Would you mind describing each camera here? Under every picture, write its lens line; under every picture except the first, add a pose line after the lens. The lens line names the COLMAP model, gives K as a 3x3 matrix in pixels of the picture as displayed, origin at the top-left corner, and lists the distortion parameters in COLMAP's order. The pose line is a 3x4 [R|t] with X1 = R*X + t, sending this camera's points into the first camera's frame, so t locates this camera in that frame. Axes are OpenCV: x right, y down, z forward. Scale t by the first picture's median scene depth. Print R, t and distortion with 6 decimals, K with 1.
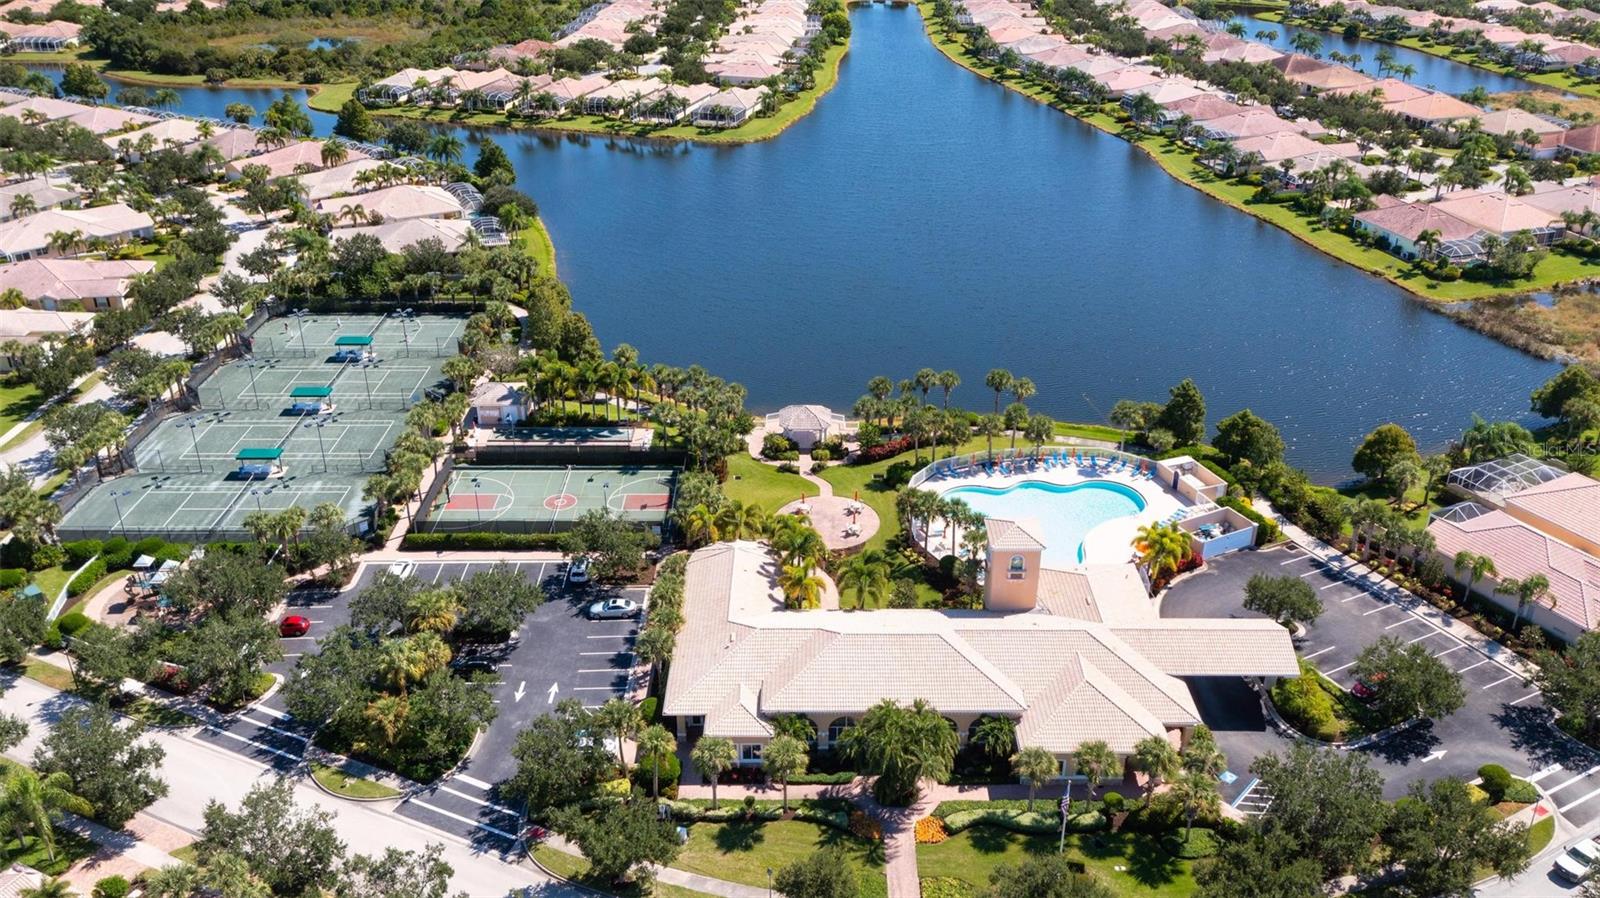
lens RADIAL K [[1298.1, 0, 800.0], [0, 1298.1, 449.0], [0, 0, 1]] dist [-0.001915, 0.005126]
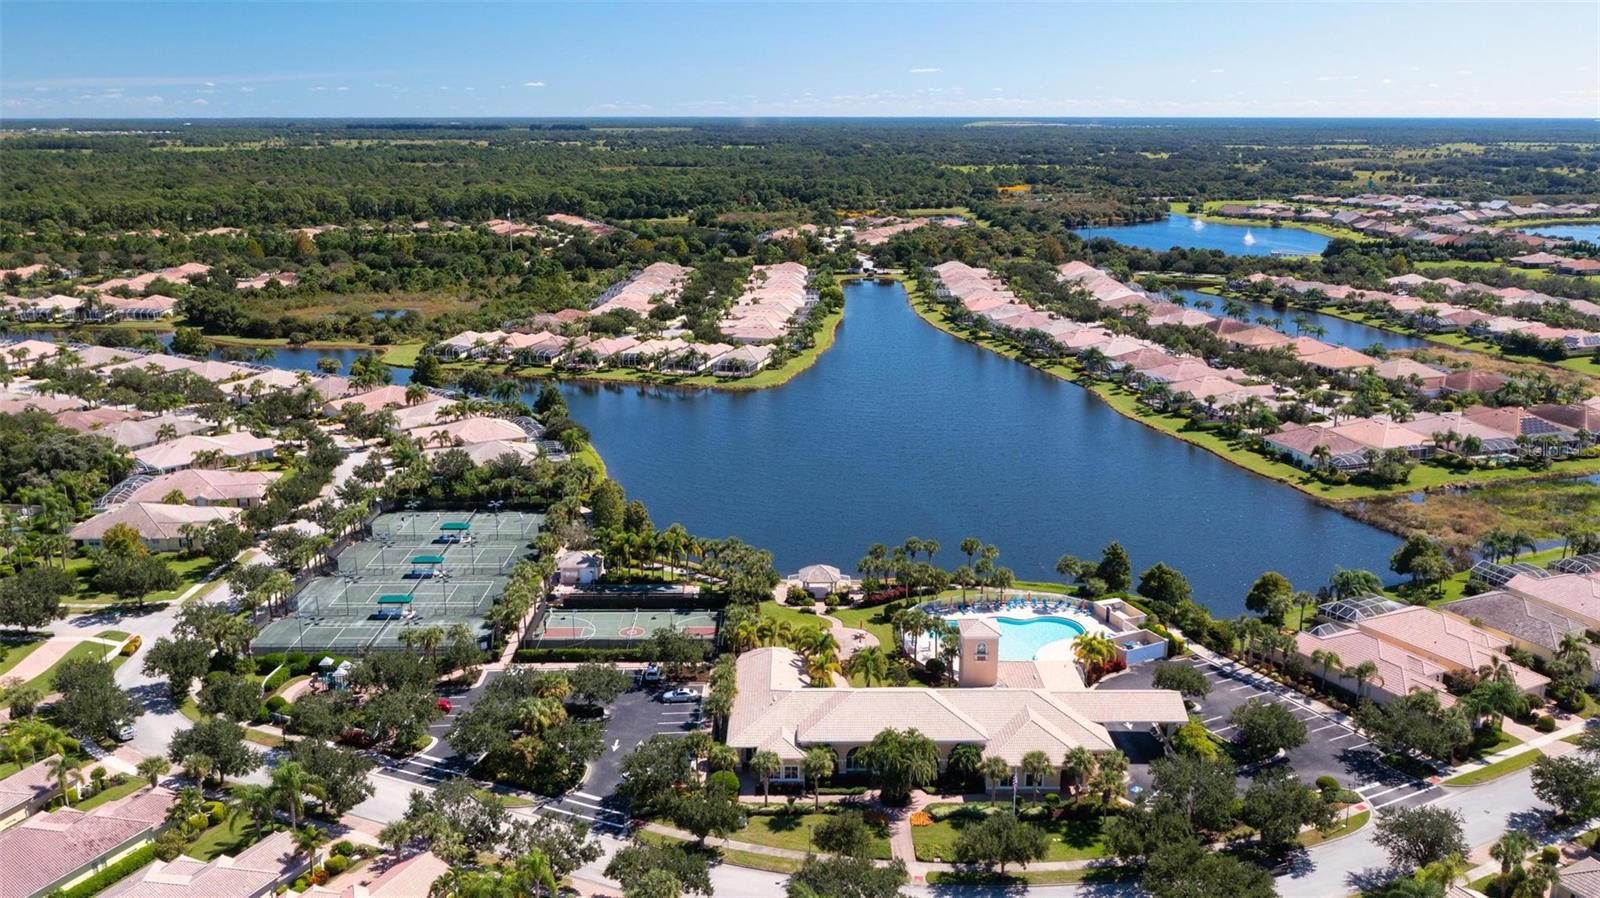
lens RADIAL K [[1298.1, 0, 800.0], [0, 1298.1, 449.0], [0, 0, 1]] dist [-0.001915, 0.005126]
pose [[0.999973, -0.003035, 0.006630, -0.018302], [0.004340, 0.978405, -0.206652, 0.093017], [-0.005859, 0.206675, 0.978392, -0.214759]]
